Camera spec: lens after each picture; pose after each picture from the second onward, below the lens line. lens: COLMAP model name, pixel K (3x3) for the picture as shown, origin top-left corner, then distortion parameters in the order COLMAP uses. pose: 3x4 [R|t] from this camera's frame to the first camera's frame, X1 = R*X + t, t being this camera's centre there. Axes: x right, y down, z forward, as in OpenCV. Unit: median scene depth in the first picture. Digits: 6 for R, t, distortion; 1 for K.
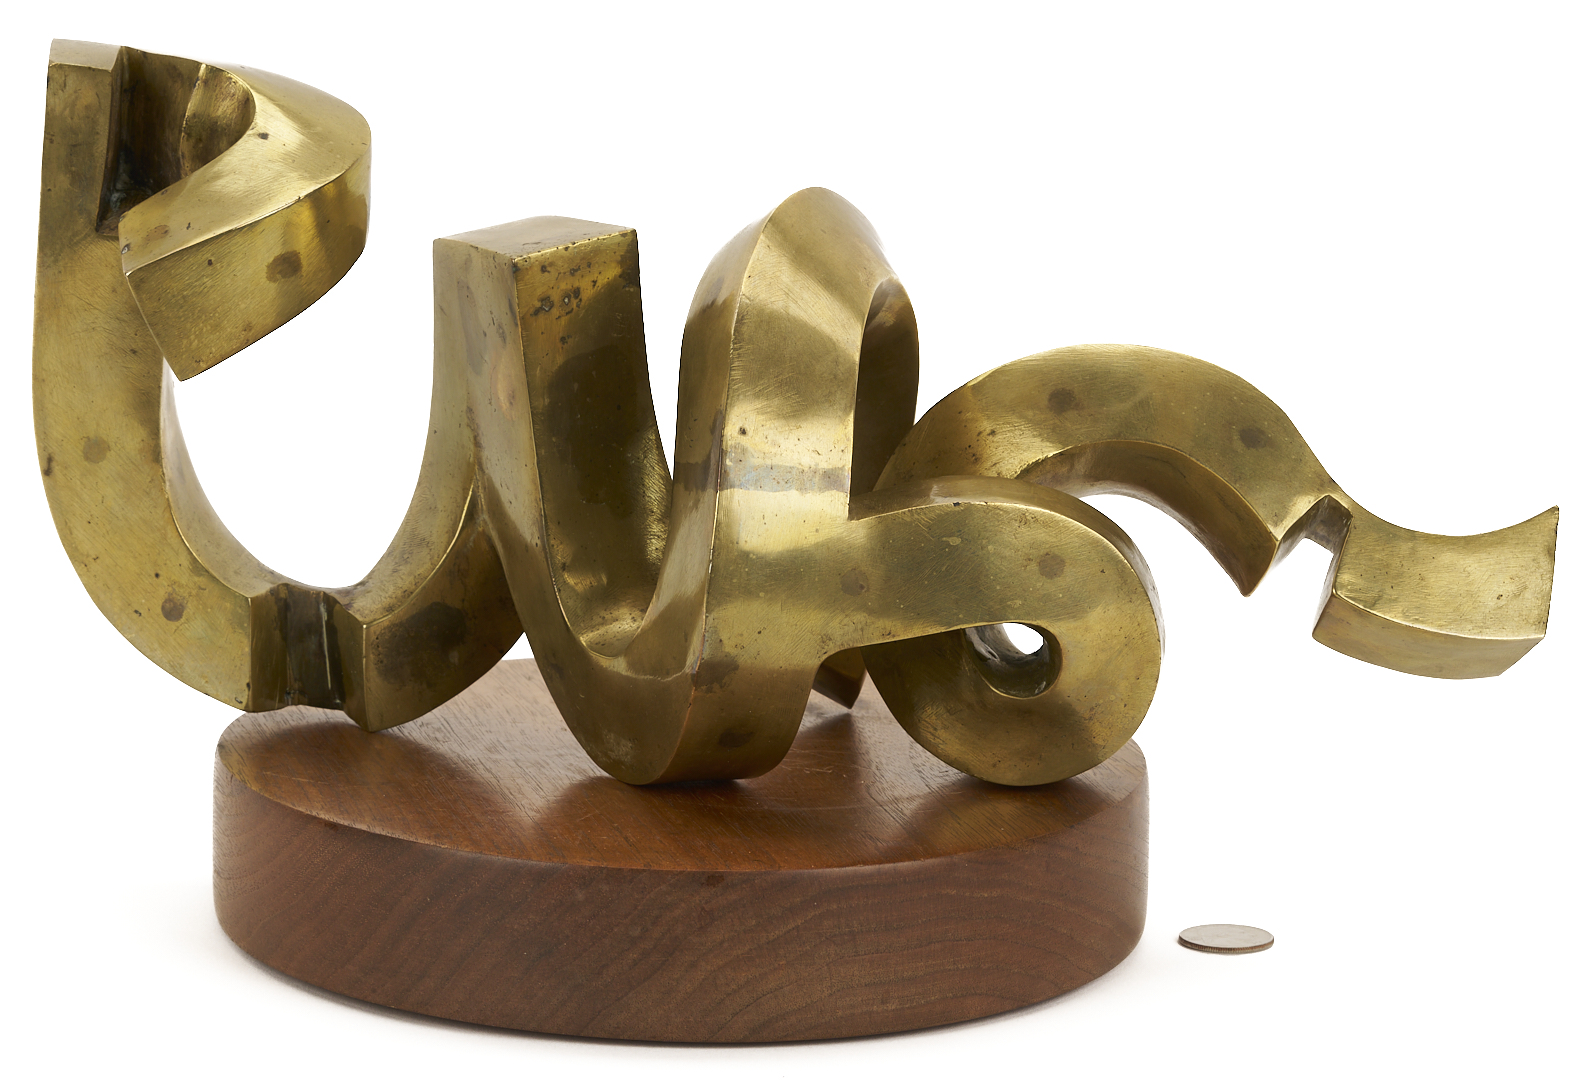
lens RADIAL K [[7447.0, 0, 788.4], [0, 7447.0, 548.8], [0, 0, 1]] dist [-0.254842, 0.000000]
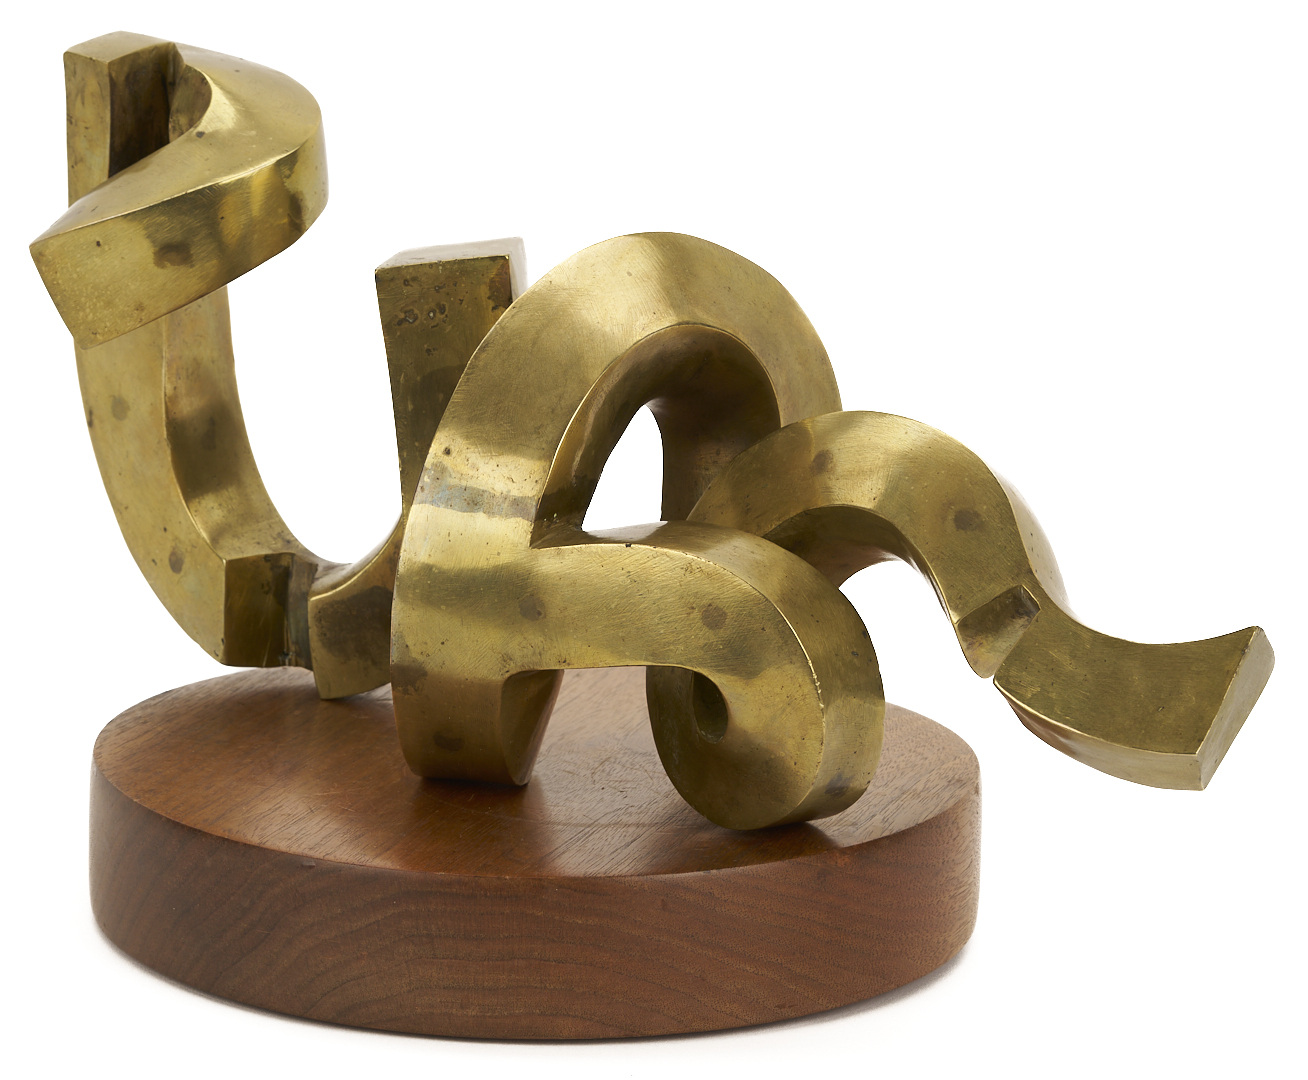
lens RADIAL K [[7057.9, 0, 654.0], [0, 7057.9, 541.8], [0, 0, 1]] dist [-0.380186, 0.000000]
pose [[0.846182, 0.121090, -0.518954, 0.523228], [-0.119072, 0.992183, 0.037357, -0.042672], [0.519421, 0.030182, 0.853986, 0.159727]]
